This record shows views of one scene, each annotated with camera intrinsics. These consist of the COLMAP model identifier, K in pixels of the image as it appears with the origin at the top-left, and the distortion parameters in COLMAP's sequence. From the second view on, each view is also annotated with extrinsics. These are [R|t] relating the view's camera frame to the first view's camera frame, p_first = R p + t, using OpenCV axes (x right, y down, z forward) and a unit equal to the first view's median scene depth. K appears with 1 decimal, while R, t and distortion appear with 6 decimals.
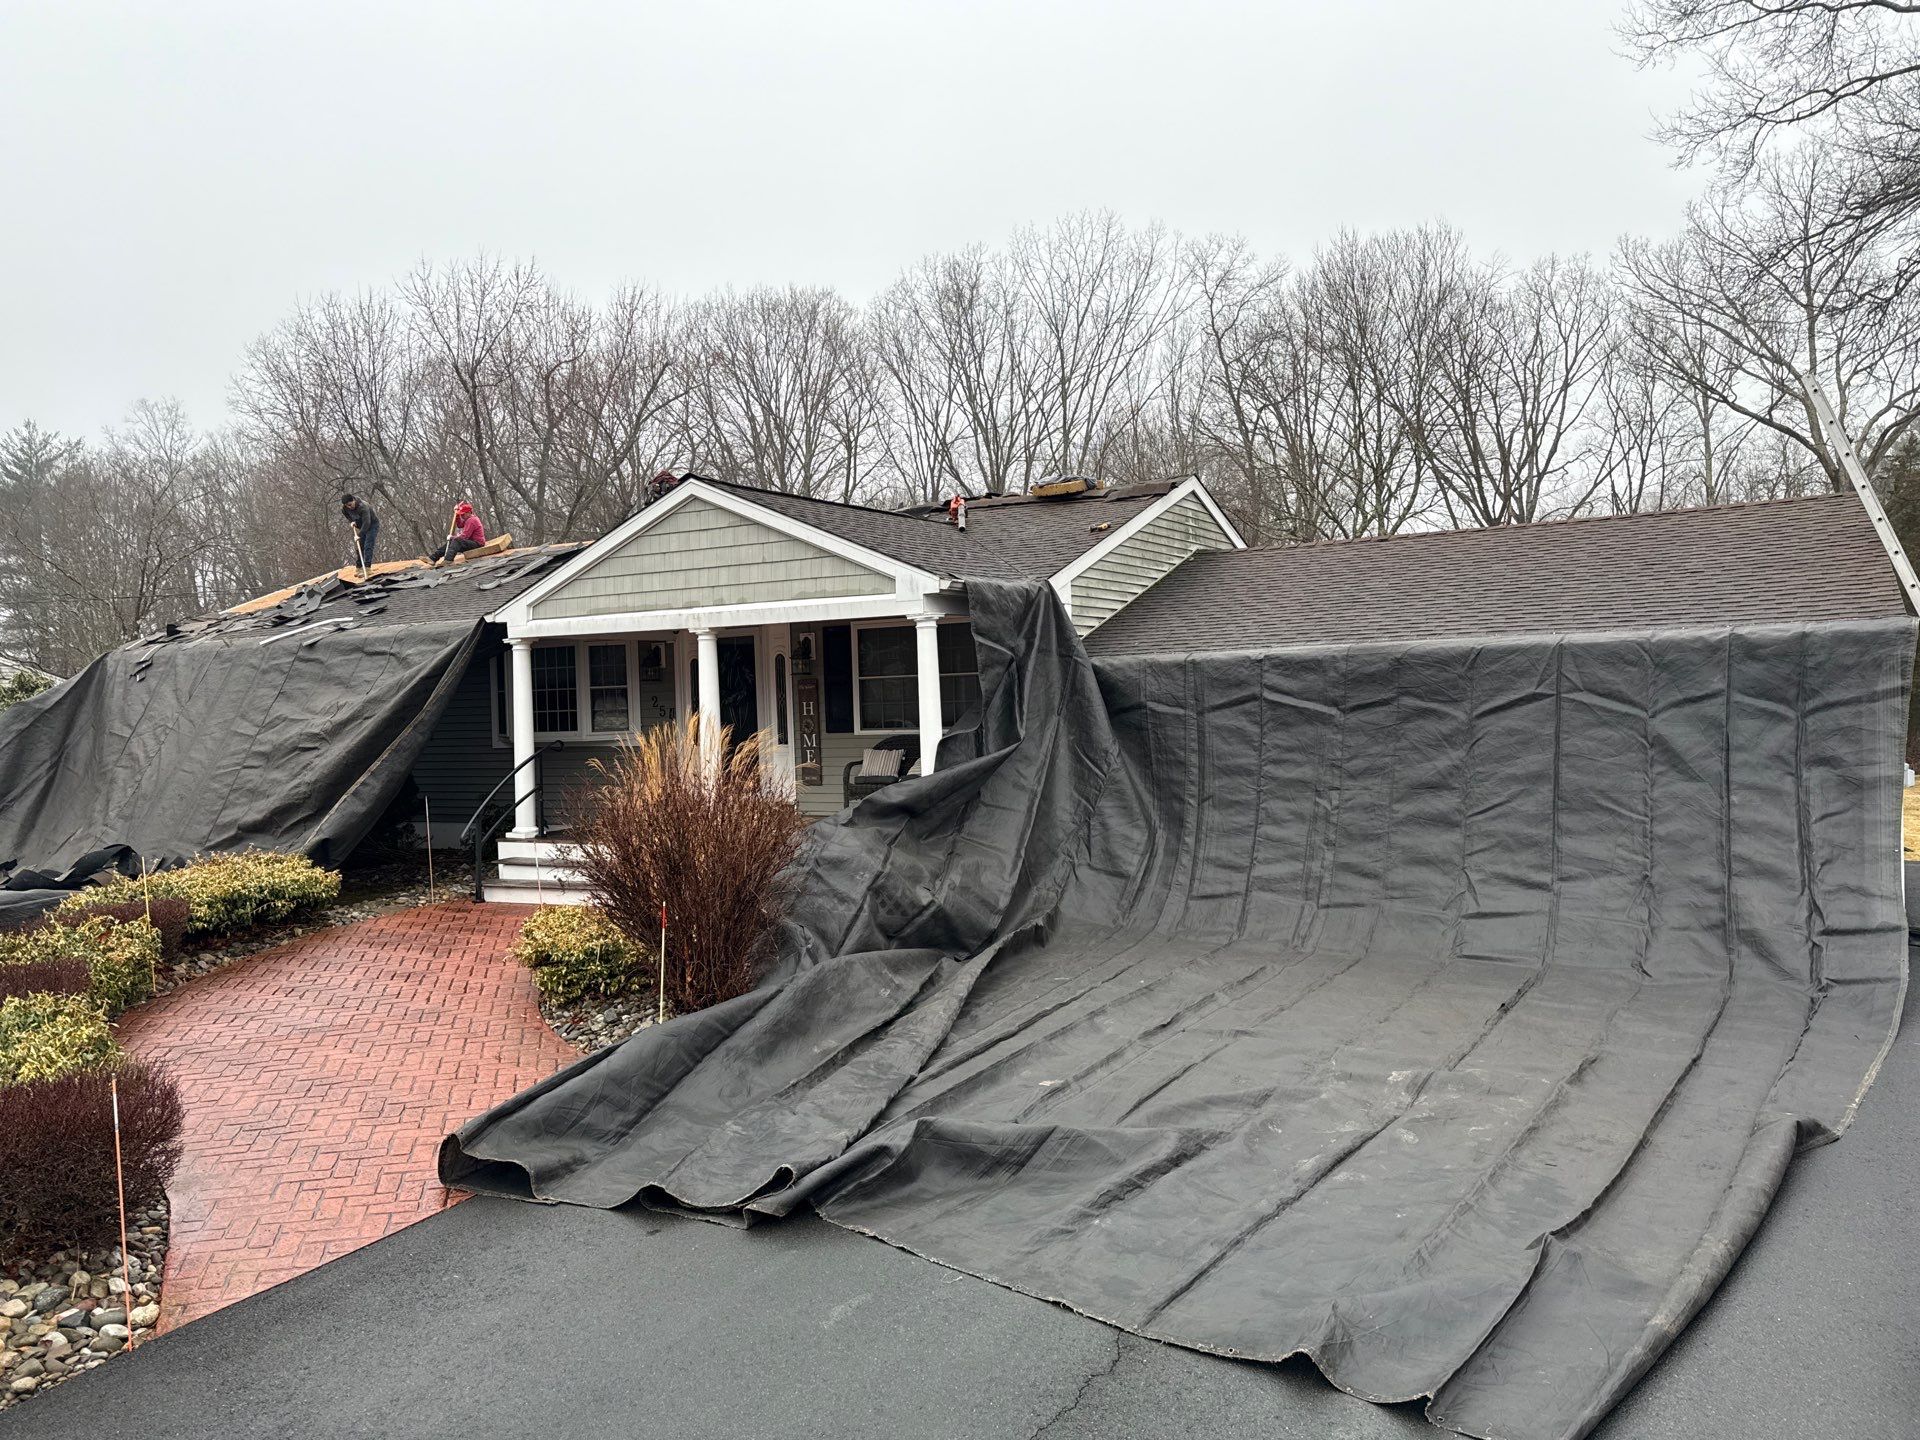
lens RADIAL K [[1371.3, 0, 935.4], [0, 1371.3, 743.9], [0, 0, 1]] dist [-0.000038, -0.003934]
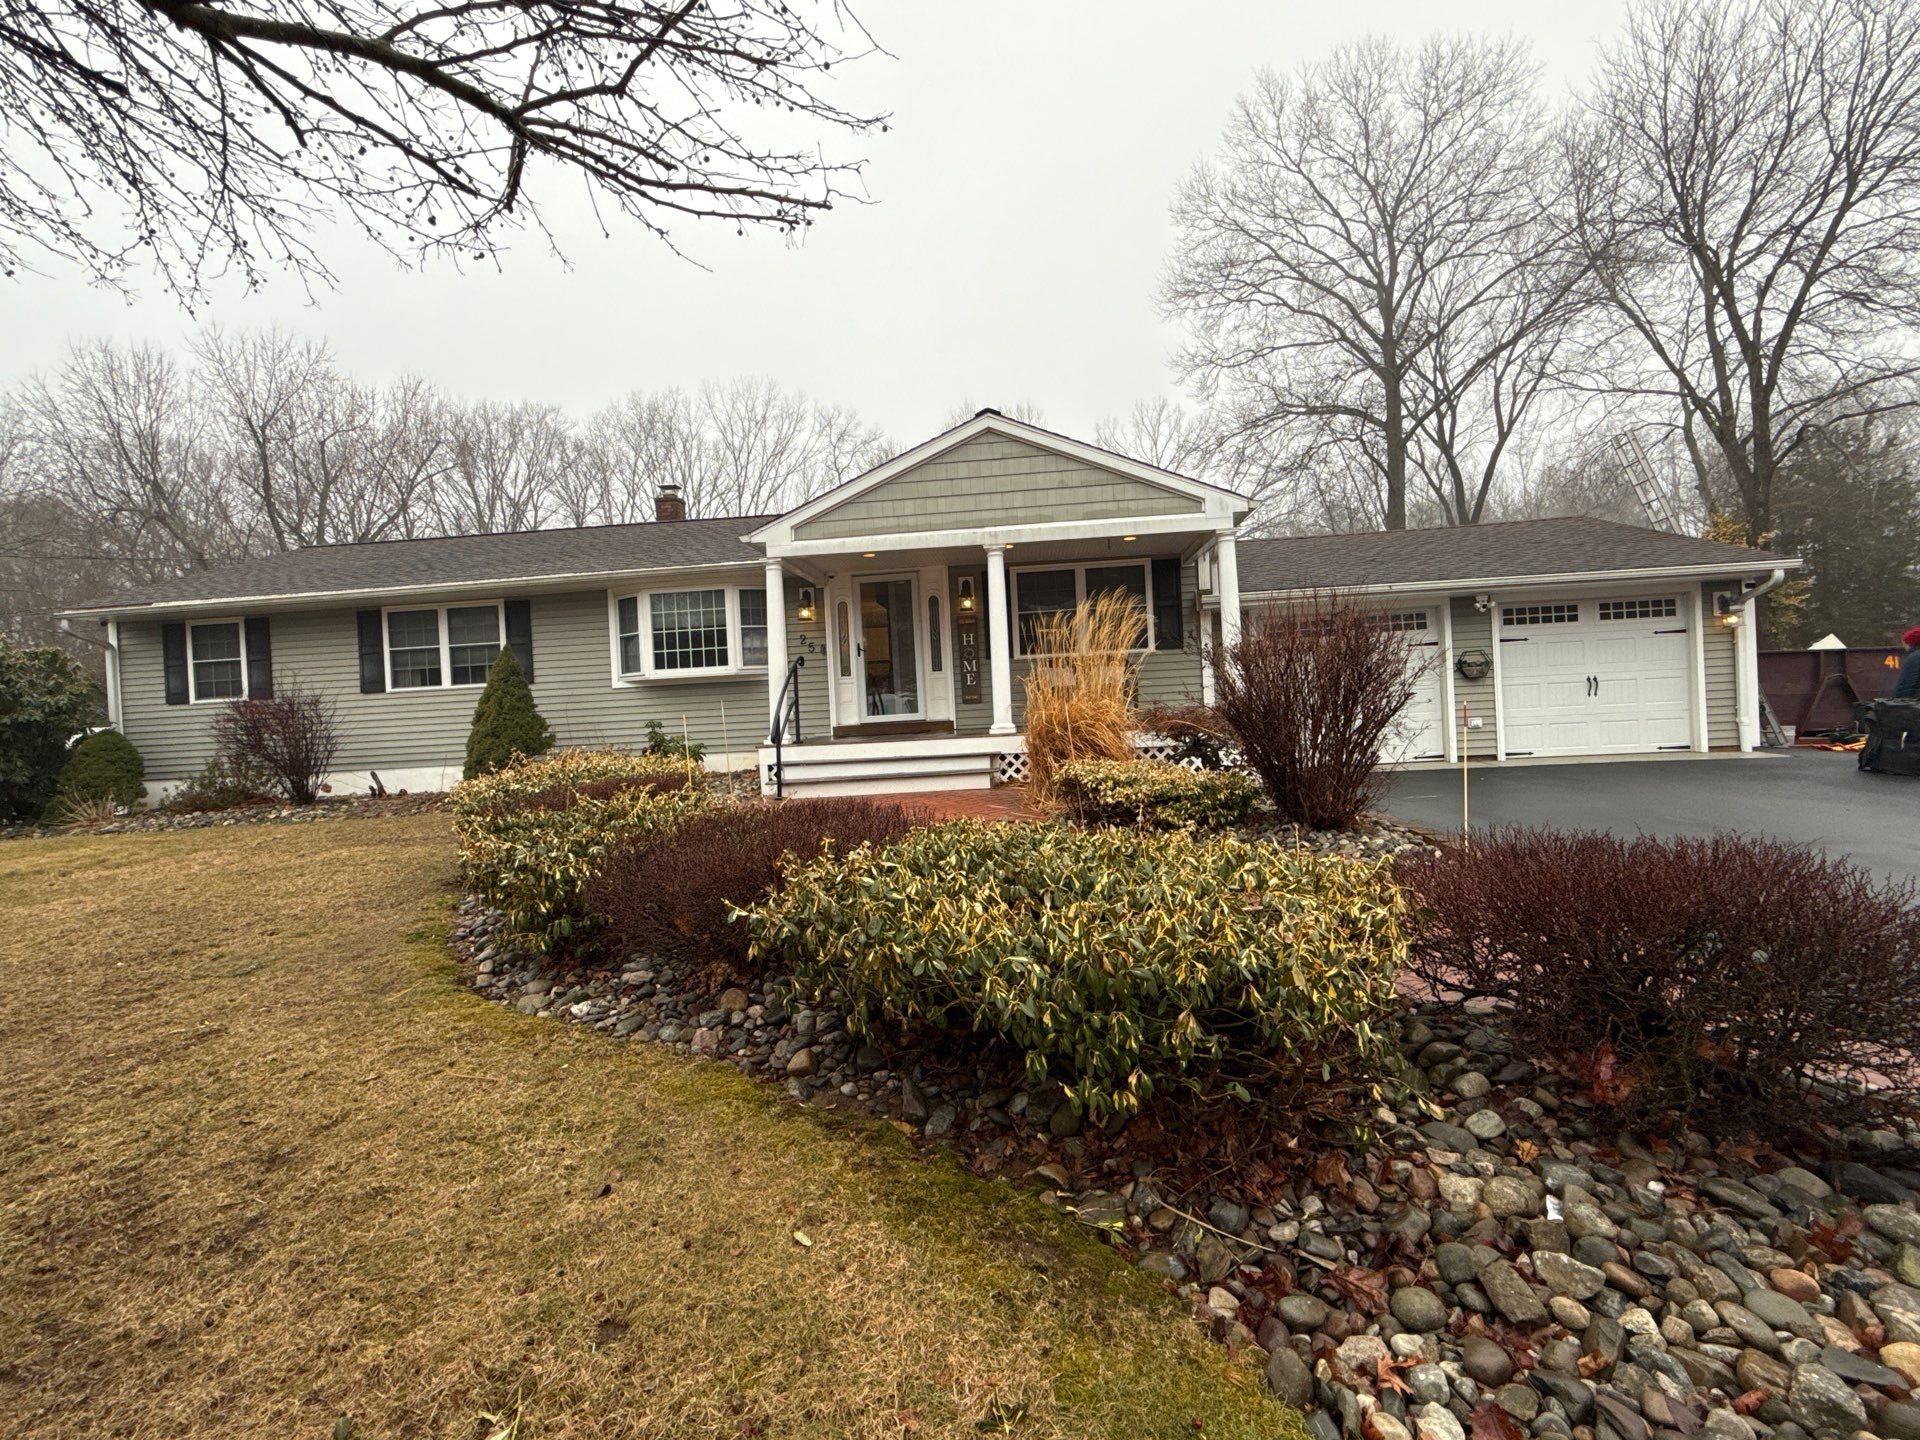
lens RADIAL K [[889.3, 0, 964.6], [0, 889.3, 719.8], [0, 0, 1]] dist [0.001528, -0.000087]
pose [[0.902757, -0.016593, 0.429831, -0.099441], [0.035144, 0.998760, -0.035255, 0.016751], [-0.428713, 0.046932, 0.902221, 0.067337]]
